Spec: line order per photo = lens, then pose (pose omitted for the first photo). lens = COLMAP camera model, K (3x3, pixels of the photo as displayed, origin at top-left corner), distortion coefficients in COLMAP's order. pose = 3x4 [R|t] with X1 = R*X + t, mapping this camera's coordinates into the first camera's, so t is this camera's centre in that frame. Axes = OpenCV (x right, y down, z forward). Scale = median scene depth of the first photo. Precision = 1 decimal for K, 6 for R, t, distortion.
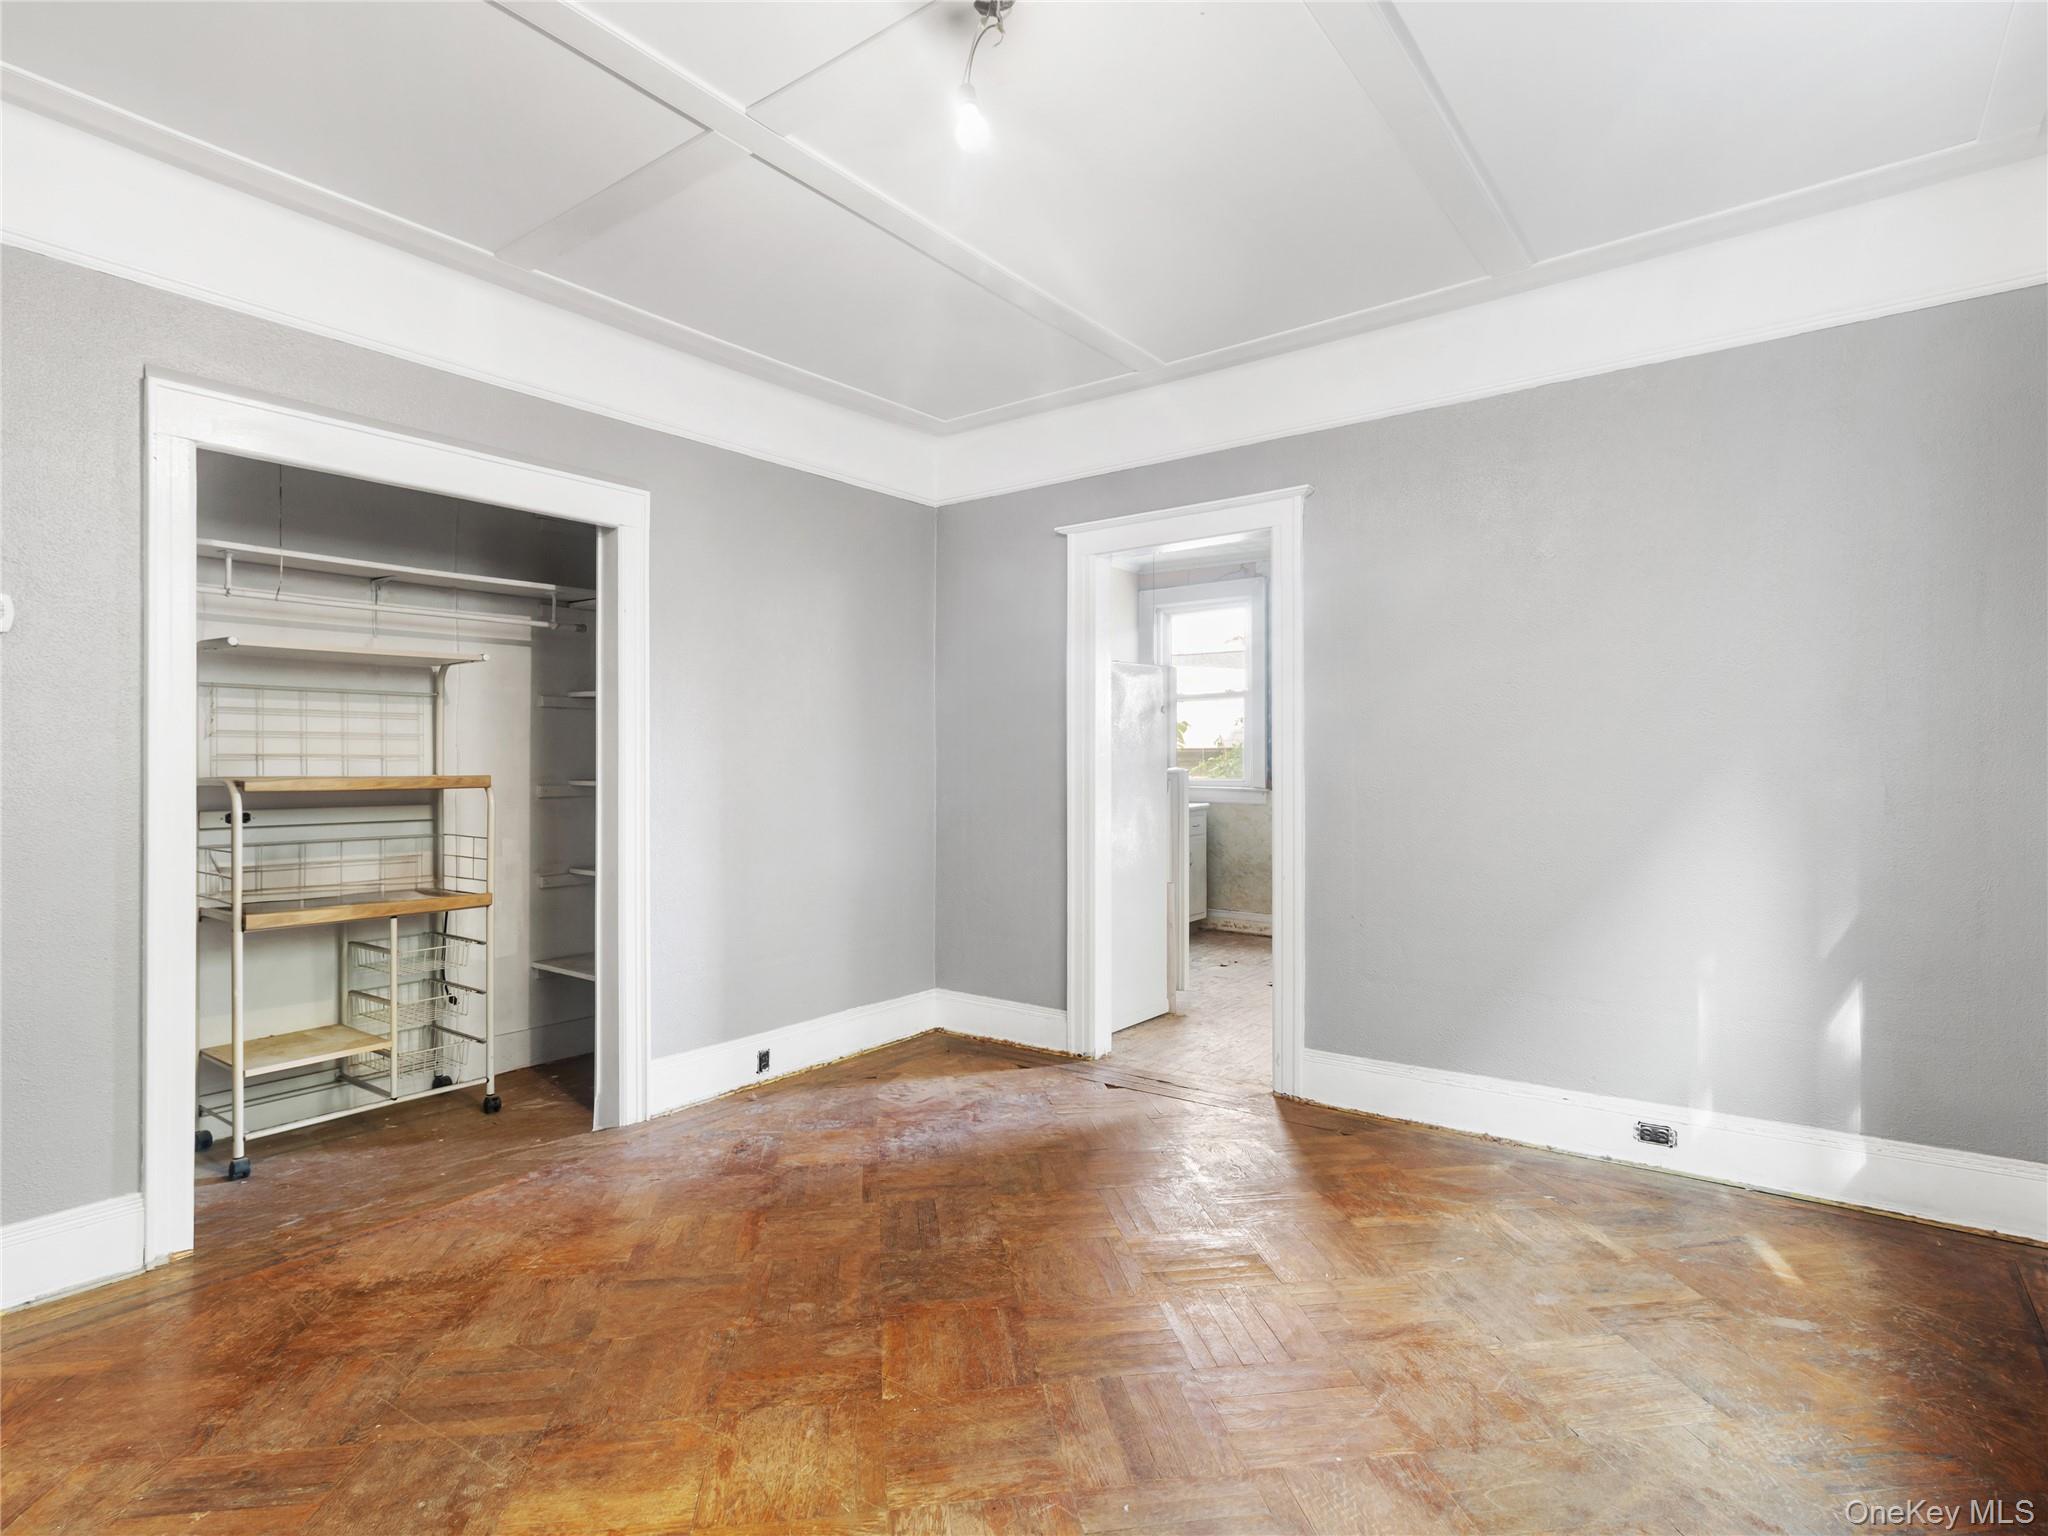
lens RADIAL K [[1069.8, 0, 1015.4], [0, 1069.8, 759.3], [0, 0, 1]] dist [0.000545, 0.000428]
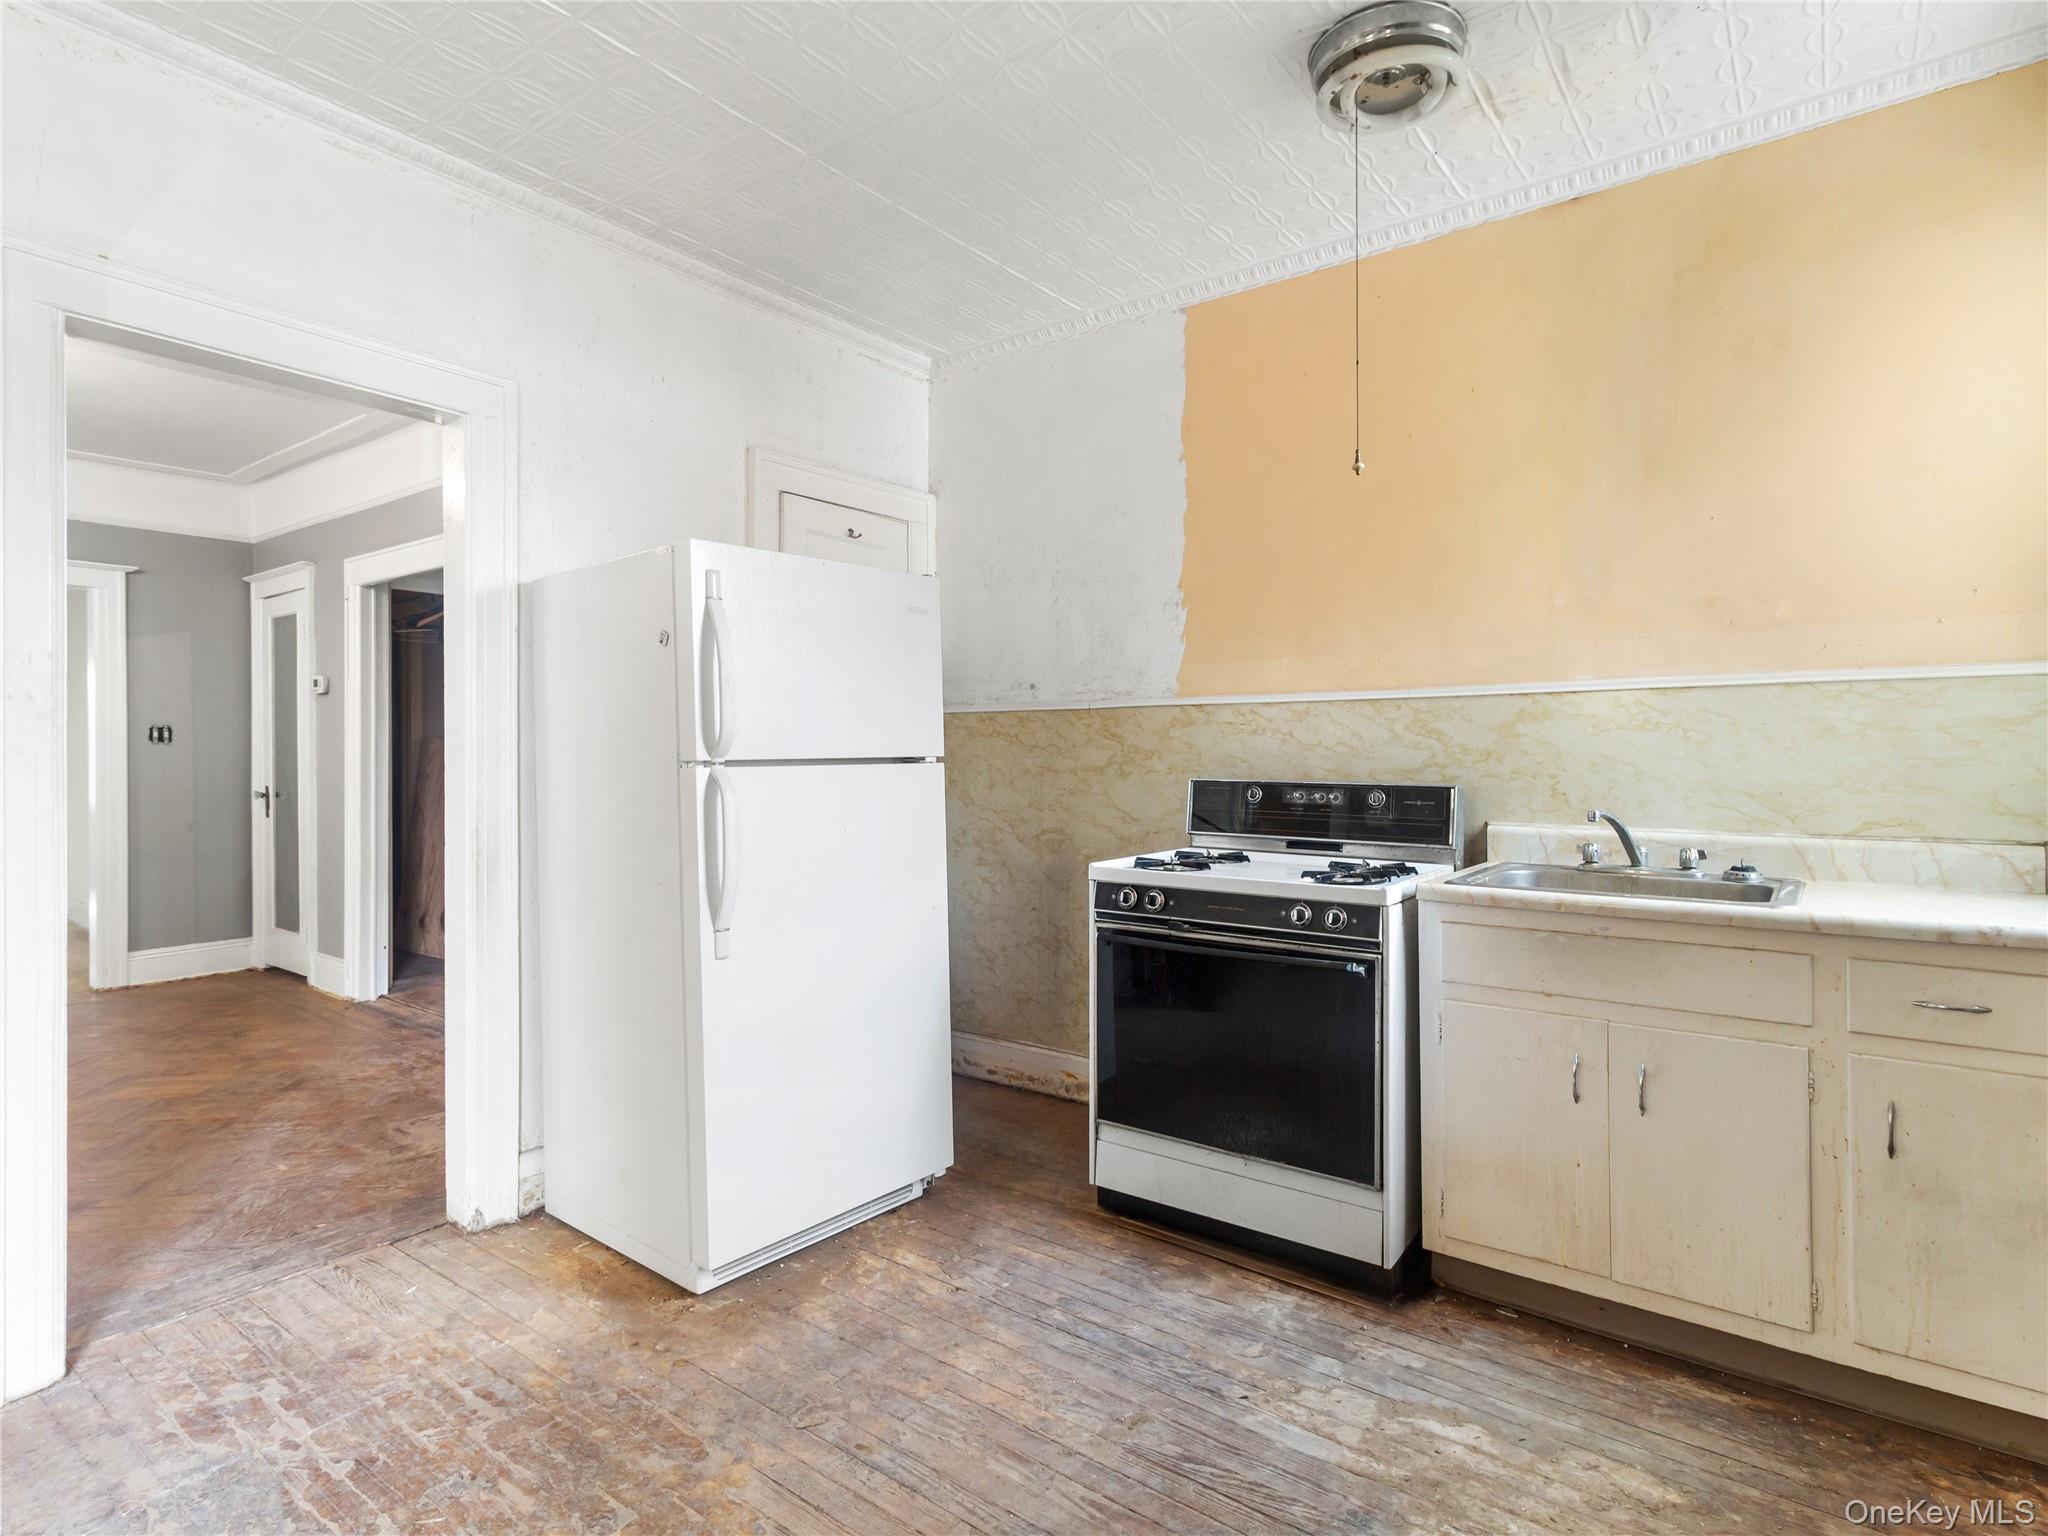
lens RADIAL K [[1069.8, 0, 1015.4], [0, 1069.8, 759.3], [0, 0, 1]] dist [0.000545, 0.000428]
pose [[-0.010268, 0.010870, -0.999888, 0.883844], [0.001508, 0.999940, 0.010855, -0.000740], [0.999946, -0.001397, -0.010284, 1.685178]]
